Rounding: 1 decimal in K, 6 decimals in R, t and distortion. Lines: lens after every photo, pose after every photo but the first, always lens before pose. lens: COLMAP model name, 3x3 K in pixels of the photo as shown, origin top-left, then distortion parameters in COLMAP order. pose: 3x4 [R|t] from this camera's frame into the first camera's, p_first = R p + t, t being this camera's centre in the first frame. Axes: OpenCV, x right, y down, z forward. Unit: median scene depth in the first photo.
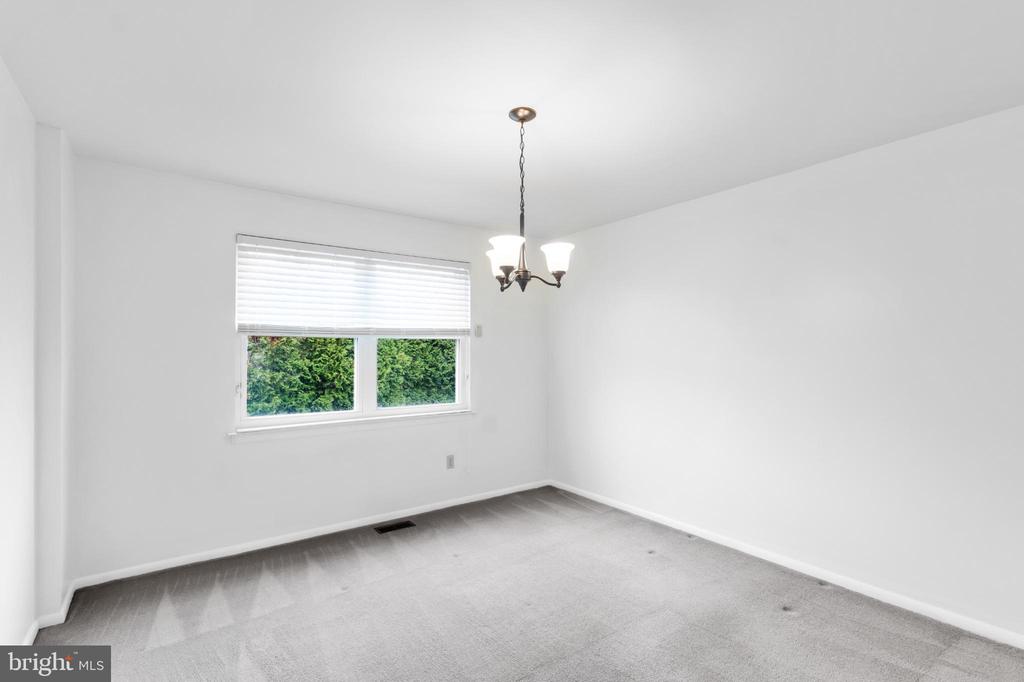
lens RADIAL K [[482.0, 0, 511.1], [0, 482.0, 357.7], [0, 0, 1]] dist [0.001377, 0.000427]
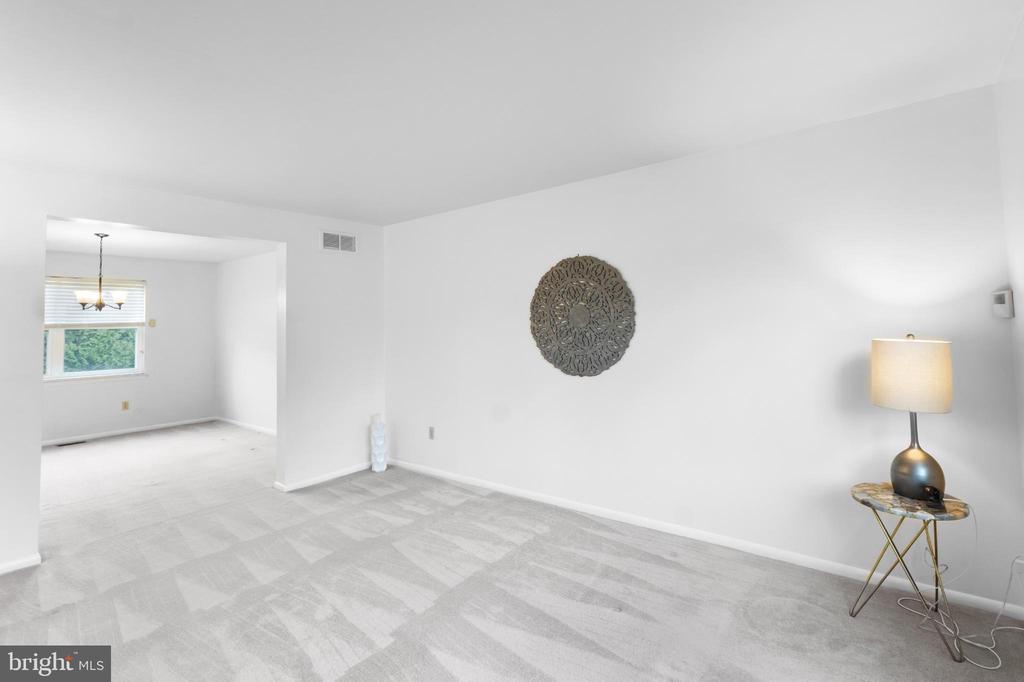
lens RADIAL K [[494.1, 0, 517.0], [0, 494.1, 303.8], [0, 0, 1]] dist [0.002272, 0.000477]
pose [[0.962781, -0.006142, 0.270212, 0.653130], [0.022527, 0.998087, -0.057578, 0.002894], [-0.269341, 0.061522, 0.961078, -0.906516]]
